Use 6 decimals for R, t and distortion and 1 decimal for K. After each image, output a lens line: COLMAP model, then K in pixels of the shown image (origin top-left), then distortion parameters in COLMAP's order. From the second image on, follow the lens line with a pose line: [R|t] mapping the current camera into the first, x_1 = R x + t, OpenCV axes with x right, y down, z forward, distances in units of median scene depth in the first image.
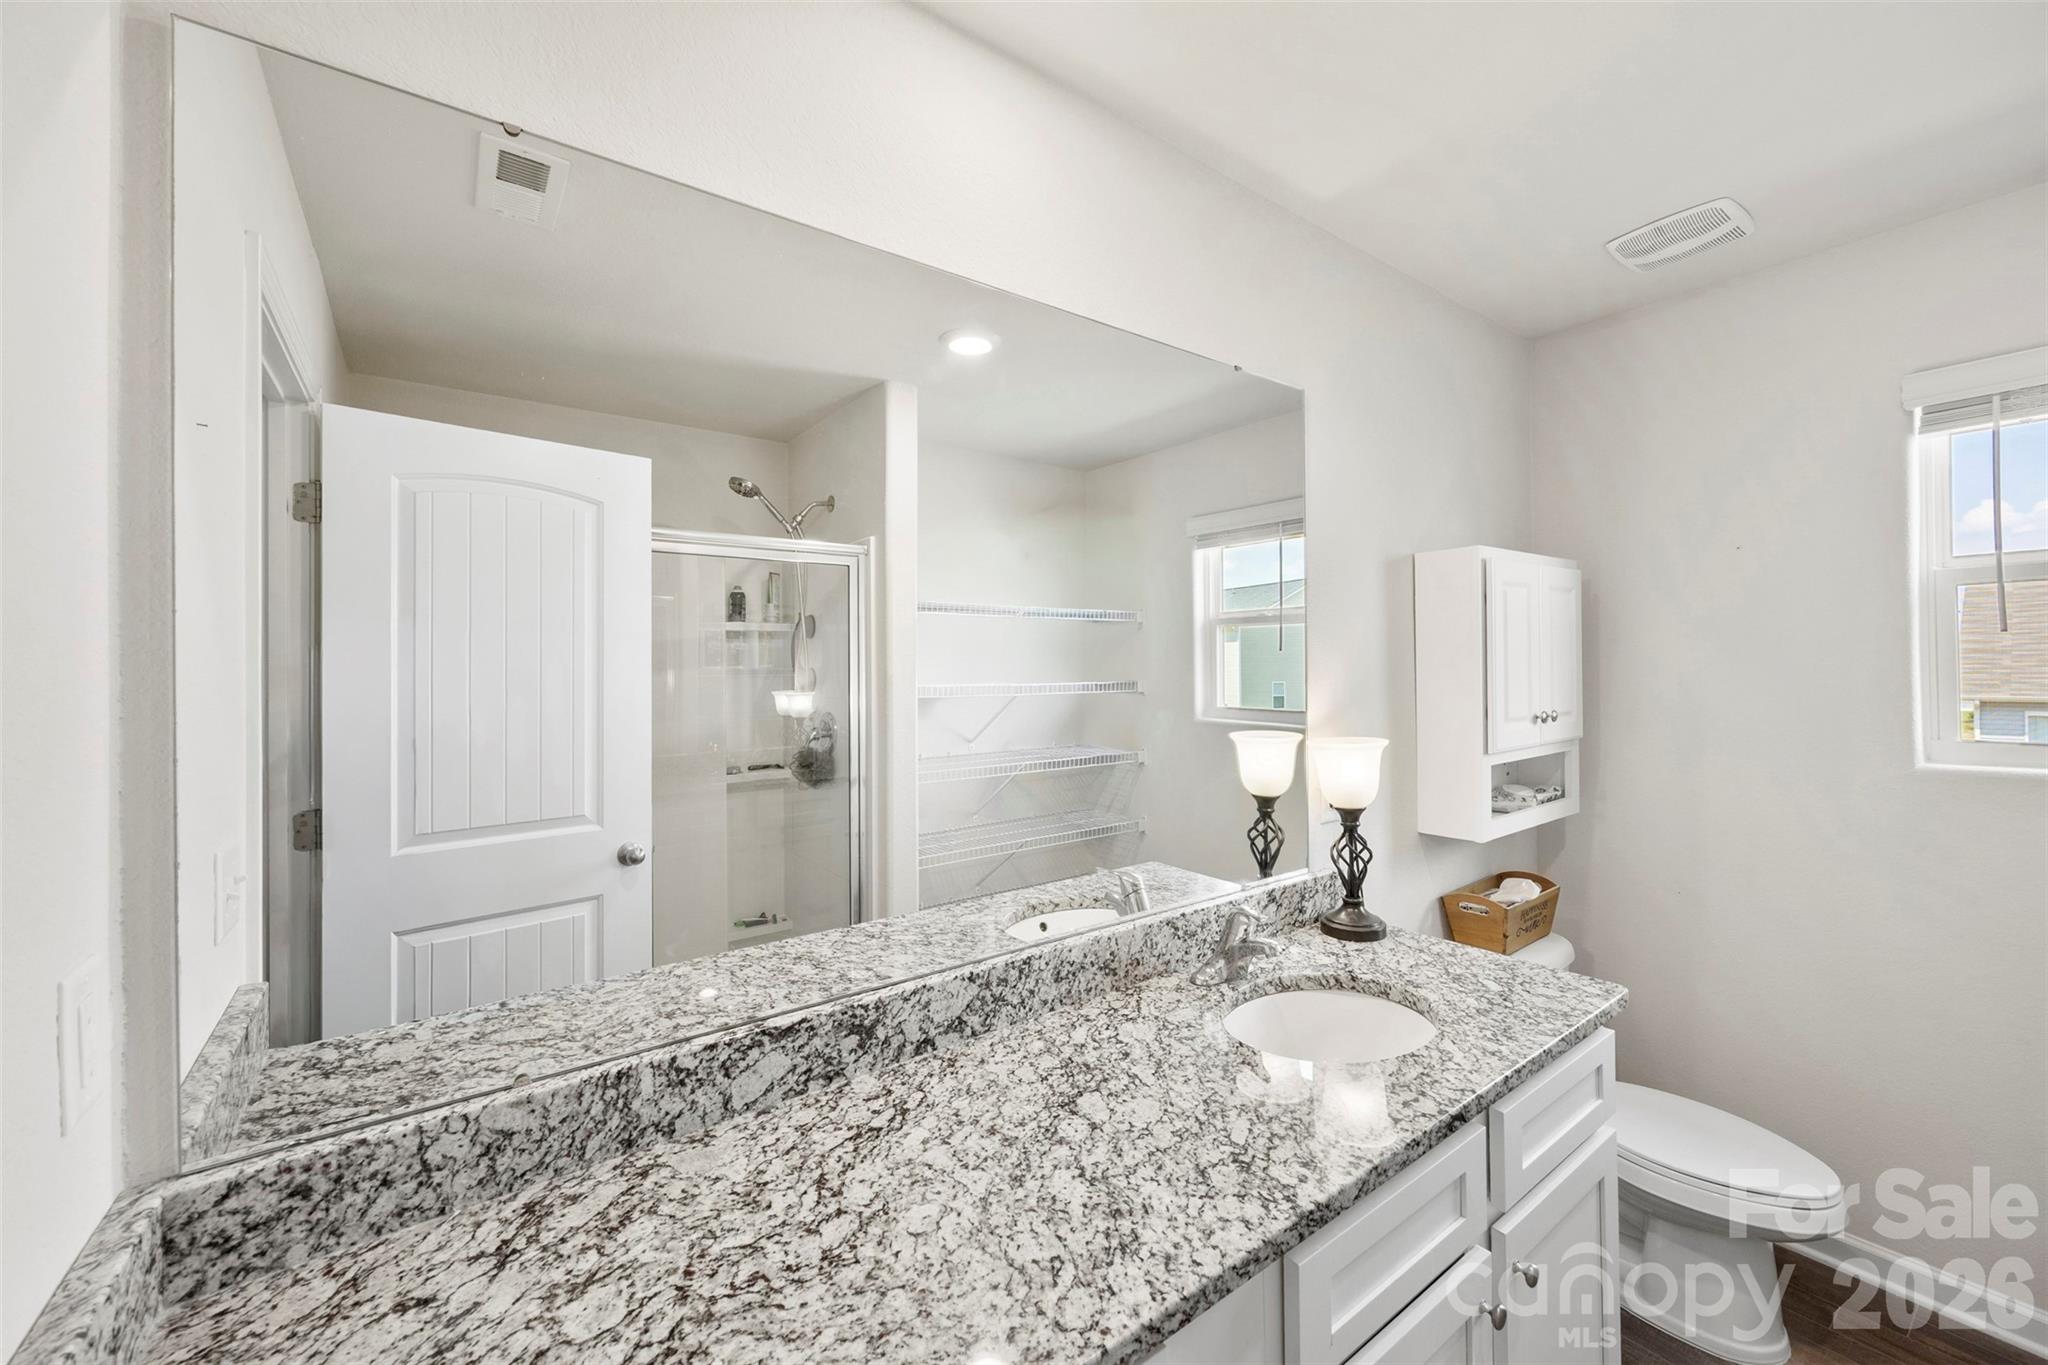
lens RADIAL K [[780.7, 0, 1024.7], [0, 780.7, 668.5], [0, 0, 1]] dist [-0.001919, 0.000263]
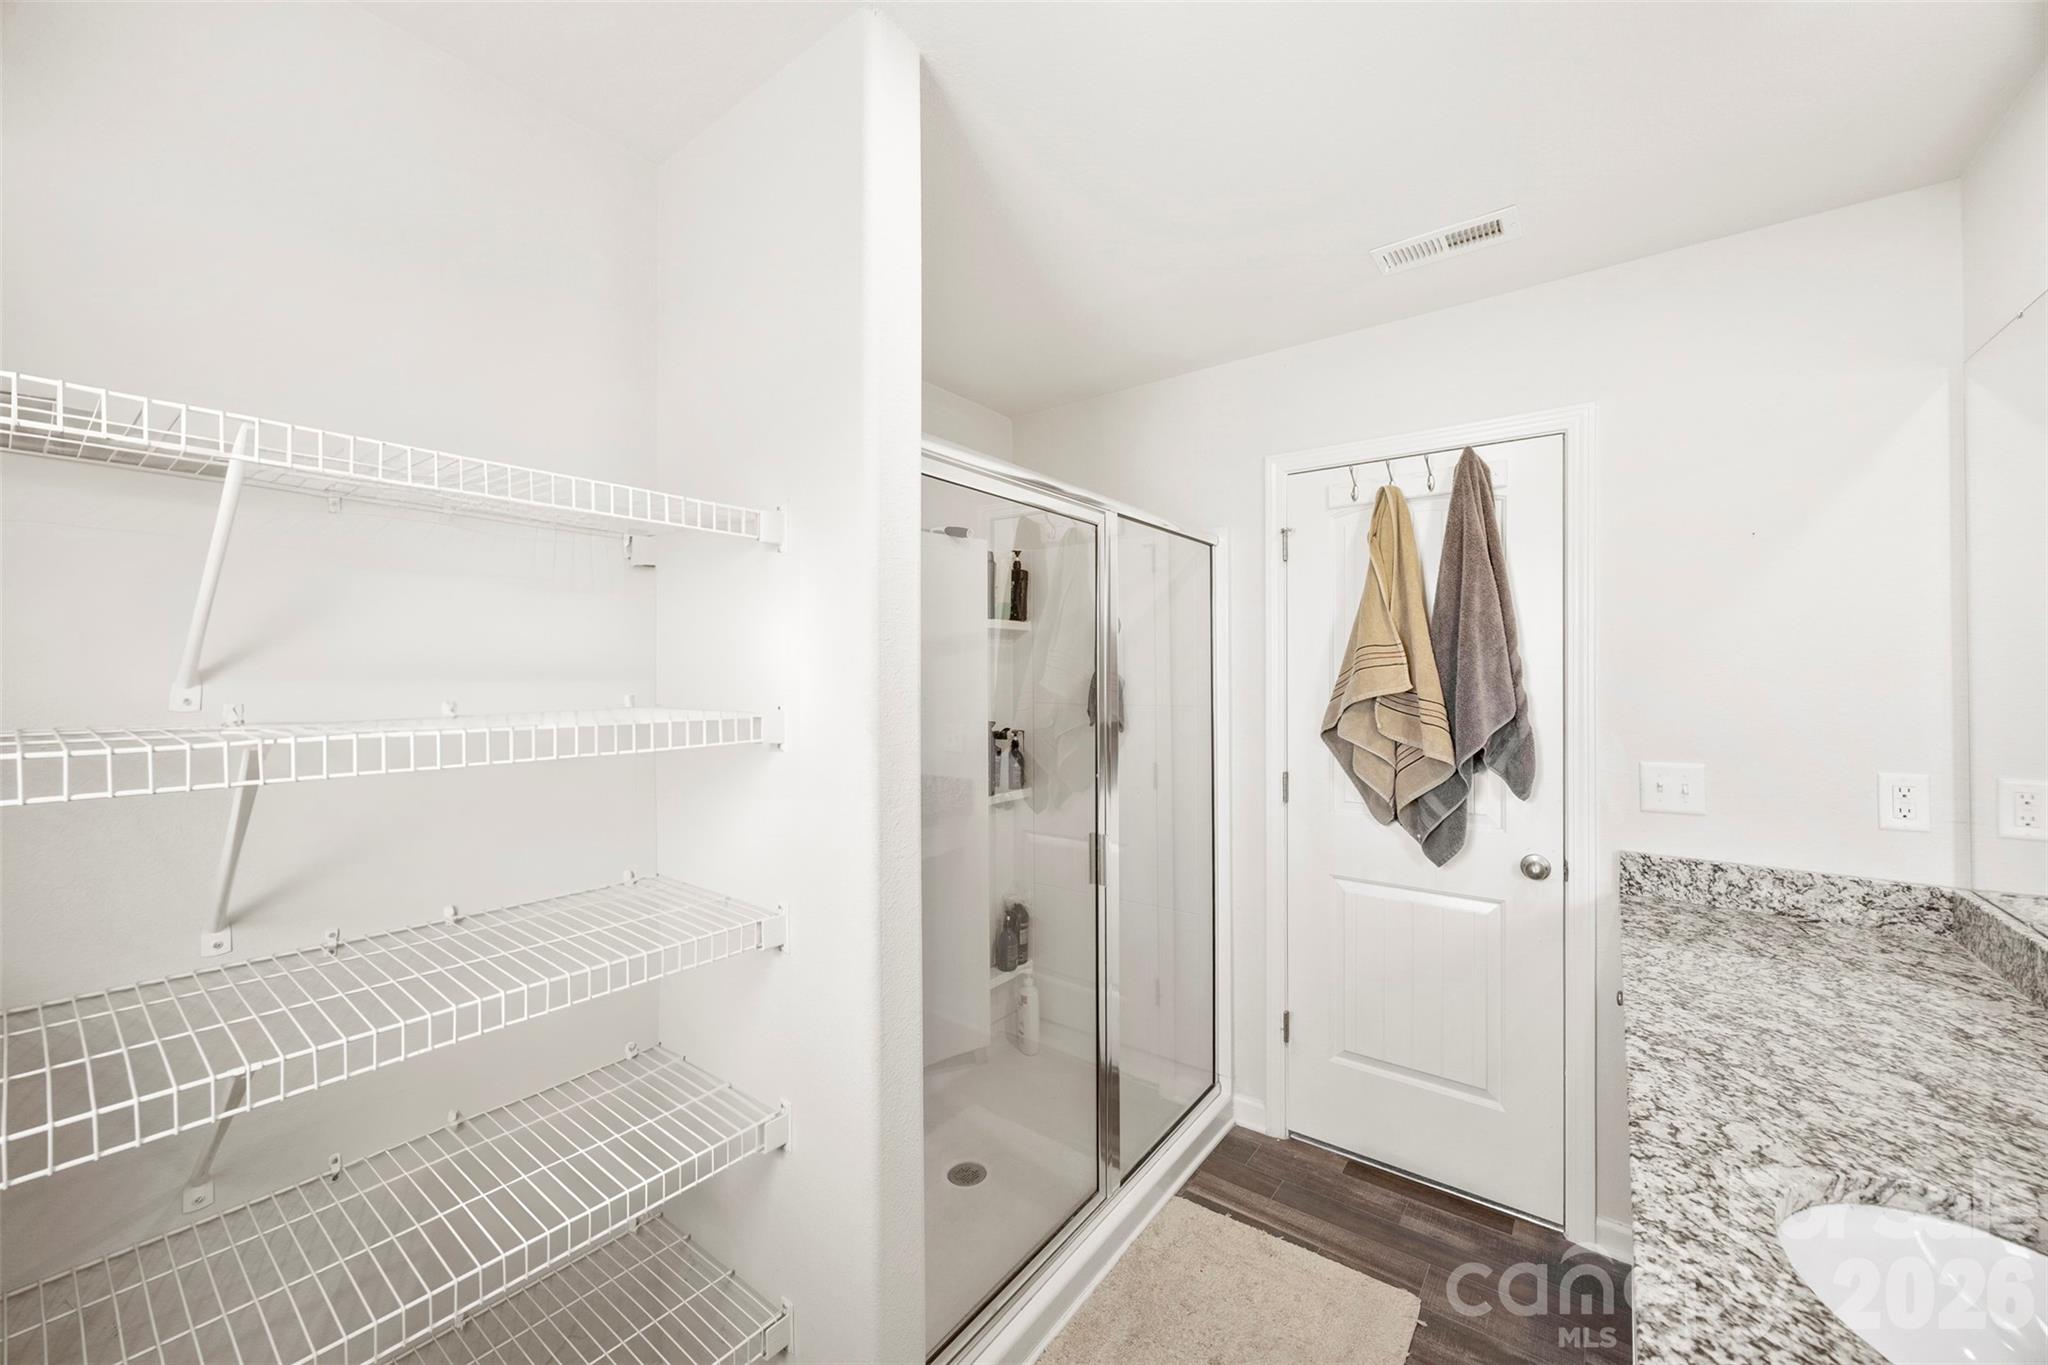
lens RADIAL K [[780.7, 0, 1016.5], [0, 780.7, 670.8], [0, 0, 1]] dist [-0.001919, 0.000263]
pose [[-0.955042, 0.012505, -0.296208, 1.693591], [0.012608, 0.999919, 0.001563, 0.008001], [0.296203, -0.002242, -0.955122, 1.867077]]
